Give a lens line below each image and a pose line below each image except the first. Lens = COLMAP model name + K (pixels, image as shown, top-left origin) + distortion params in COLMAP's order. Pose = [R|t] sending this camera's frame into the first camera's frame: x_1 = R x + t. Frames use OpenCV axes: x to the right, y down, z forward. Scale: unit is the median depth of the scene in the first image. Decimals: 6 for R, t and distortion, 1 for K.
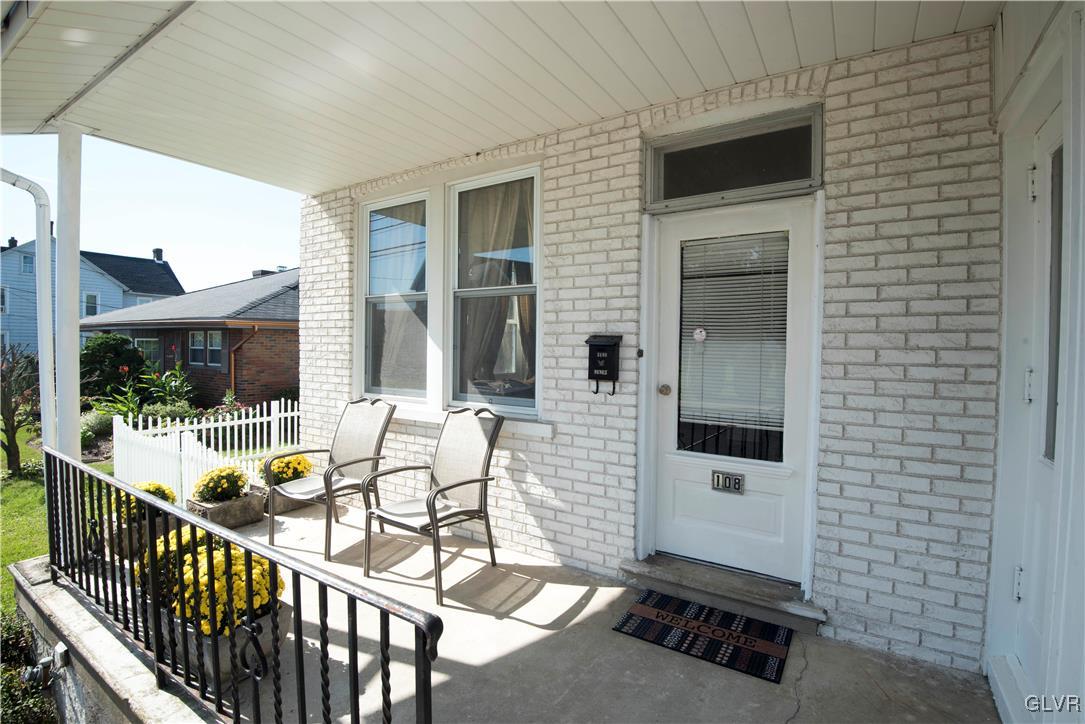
lens RADIAL K [[495.6, 0, 552.0], [0, 495.6, 358.8], [0, 0, 1]] dist [-0.022167, -0.006892]
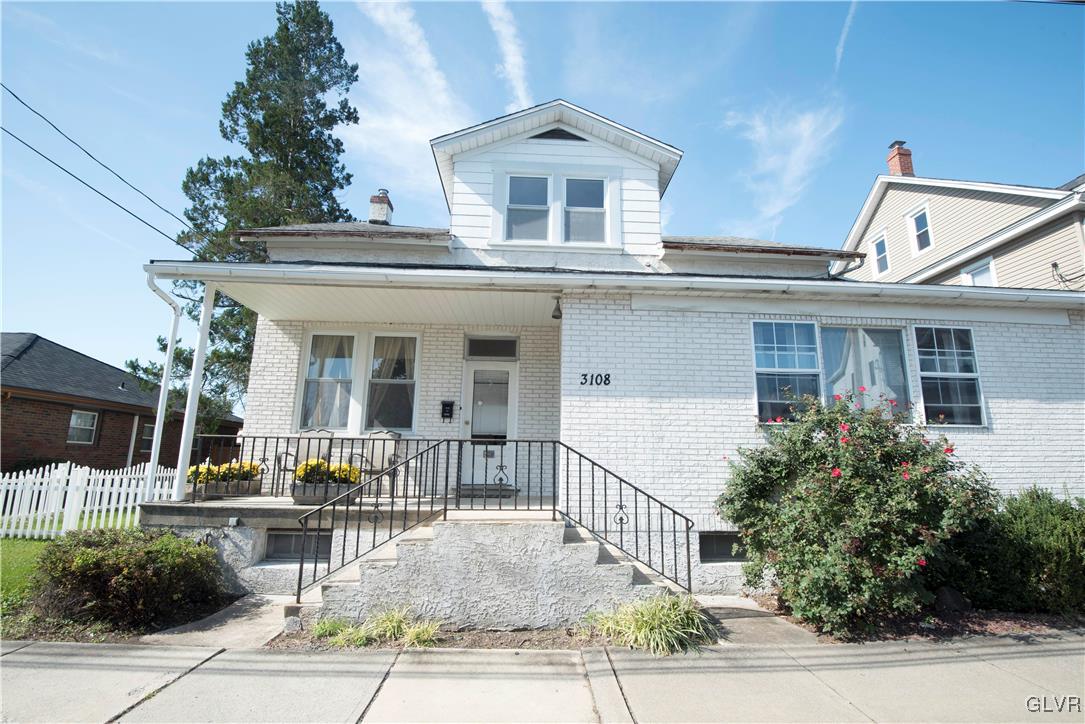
lens RADIAL K [[495.6, 0, 552.6], [0, 495.6, 361.3], [0, 0, 1]] dist [-0.022167, -0.006892]
pose [[0.813951, 0.115677, 0.569301, -1.018575], [0.011053, 0.976714, -0.214262, 0.334394], [-0.580829, 0.180691, 0.793718, -1.562476]]
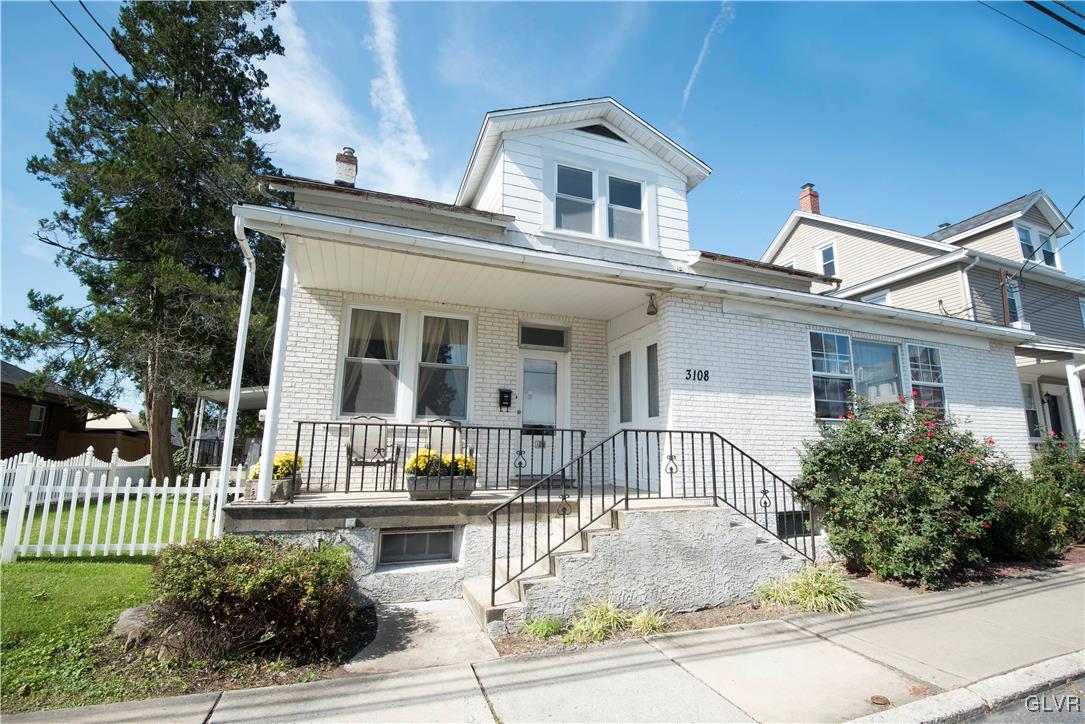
lens RADIAL K [[495.6, 0, 552.9], [0, 495.6, 361.1], [0, 0, 1]] dist [-0.022167, -0.006892]
pose [[0.600560, 0.144073, 0.786493, -1.858386], [0.017082, 0.981096, -0.192765, 0.320962], [-0.799397, 0.129202, 0.586746, -0.772332]]
